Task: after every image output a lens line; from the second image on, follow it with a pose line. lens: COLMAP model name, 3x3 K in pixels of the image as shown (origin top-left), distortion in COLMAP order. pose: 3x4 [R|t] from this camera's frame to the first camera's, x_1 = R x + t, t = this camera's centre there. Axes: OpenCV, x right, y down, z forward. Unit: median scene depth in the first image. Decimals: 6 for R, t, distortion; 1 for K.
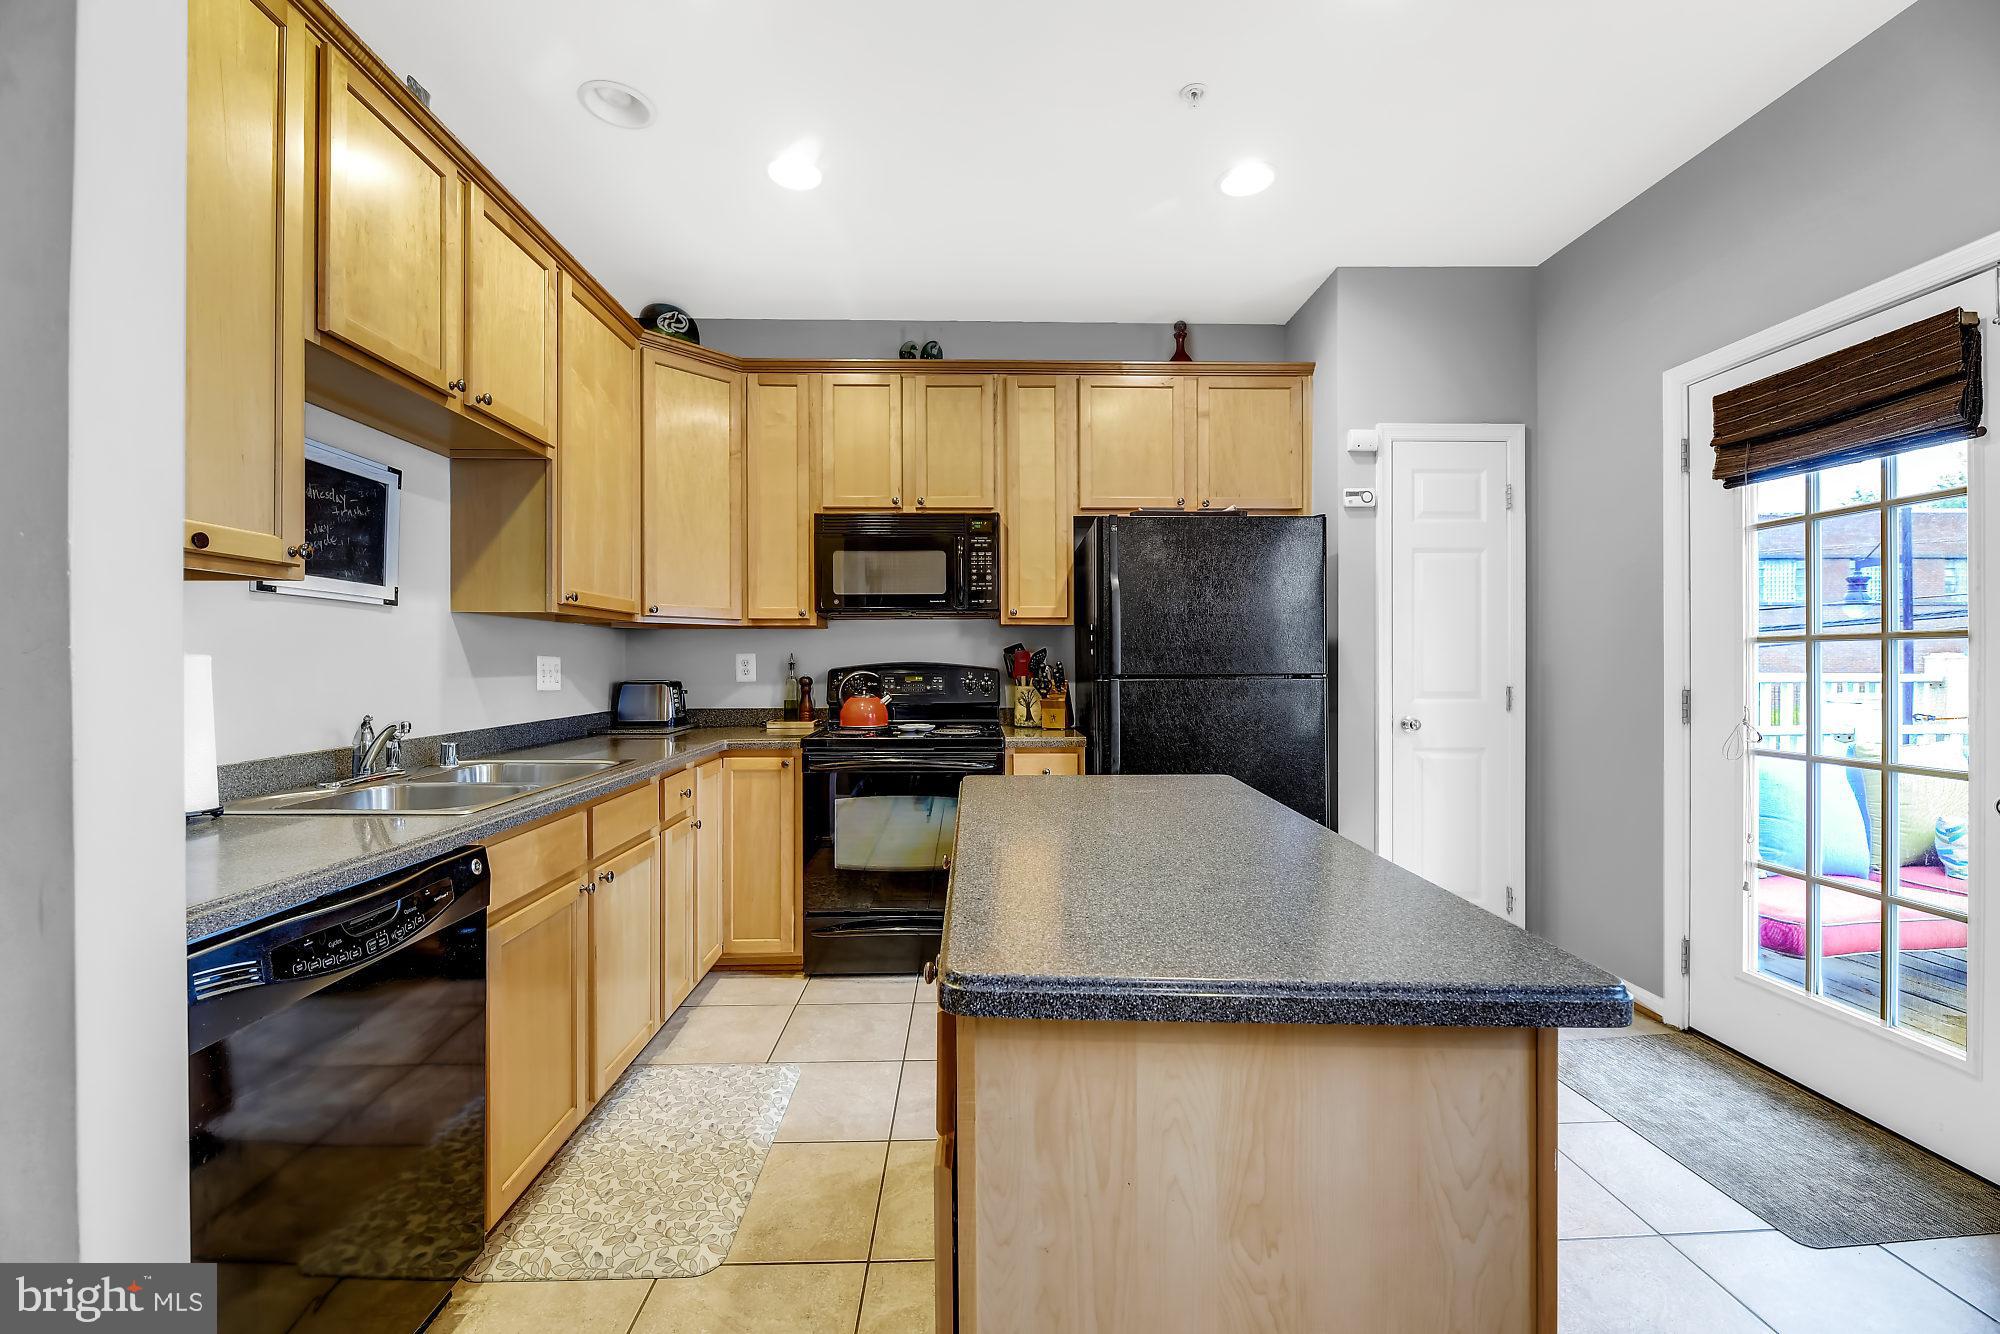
lens RADIAL K [[811.8, 0, 1005.9], [0, 811.8, 660.0], [0, 0, 1]] dist [0.000242, -0.000114]
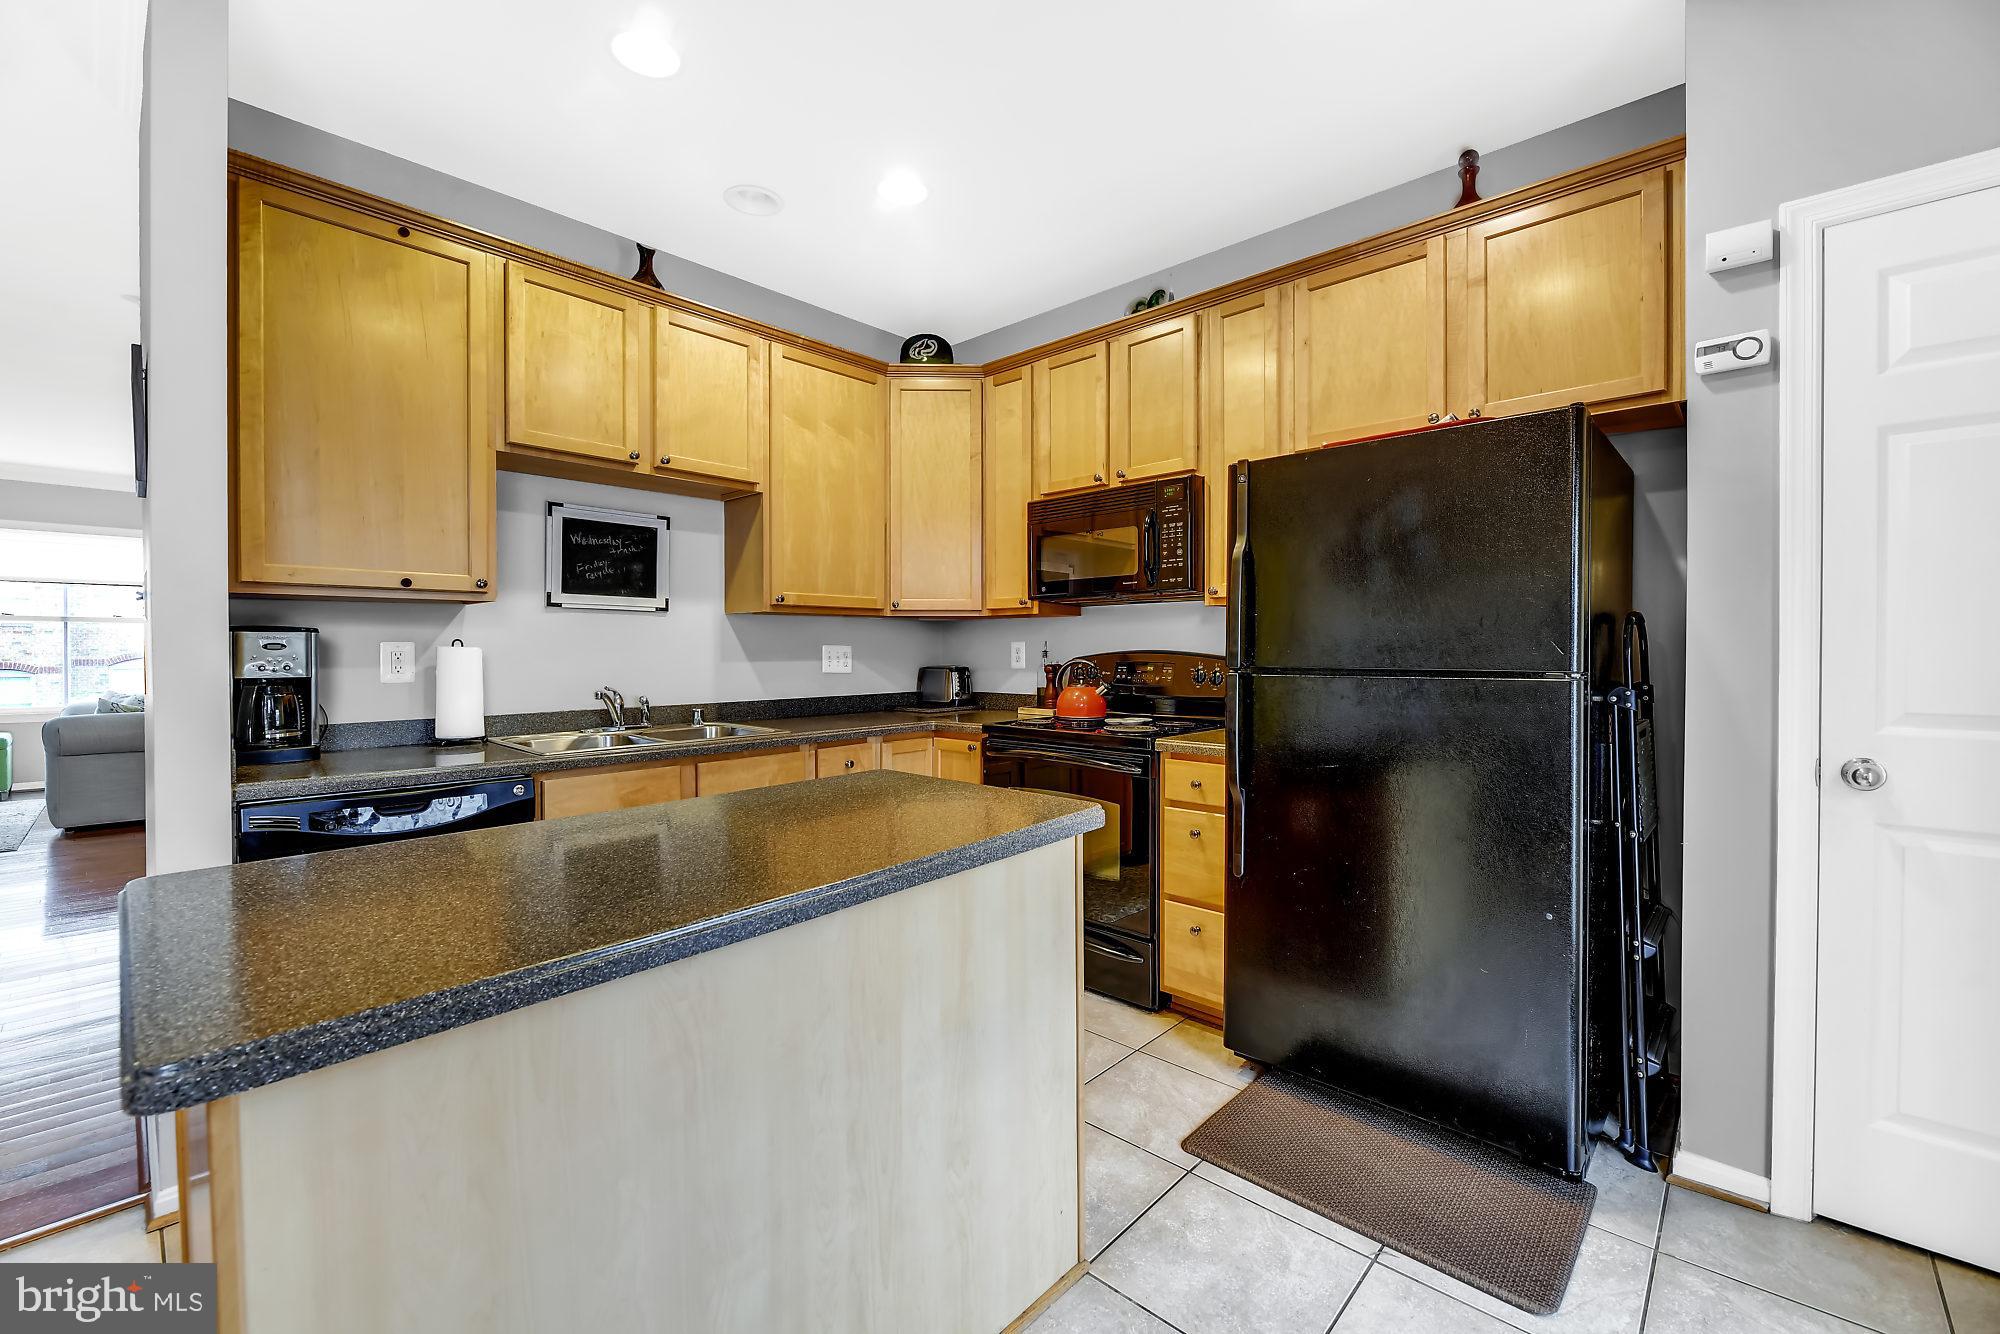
lens RADIAL K [[821.0, 0, 998.2], [0, 821.0, 662.2], [0, 0, 1]] dist [-0.011592, -0.000378]
pose [[0.711725, 0.012242, -0.702352, 0.453710], [0.002380, 0.999800, 0.019838, -0.002855], [0.702454, -0.015791, 0.711554, 0.248091]]
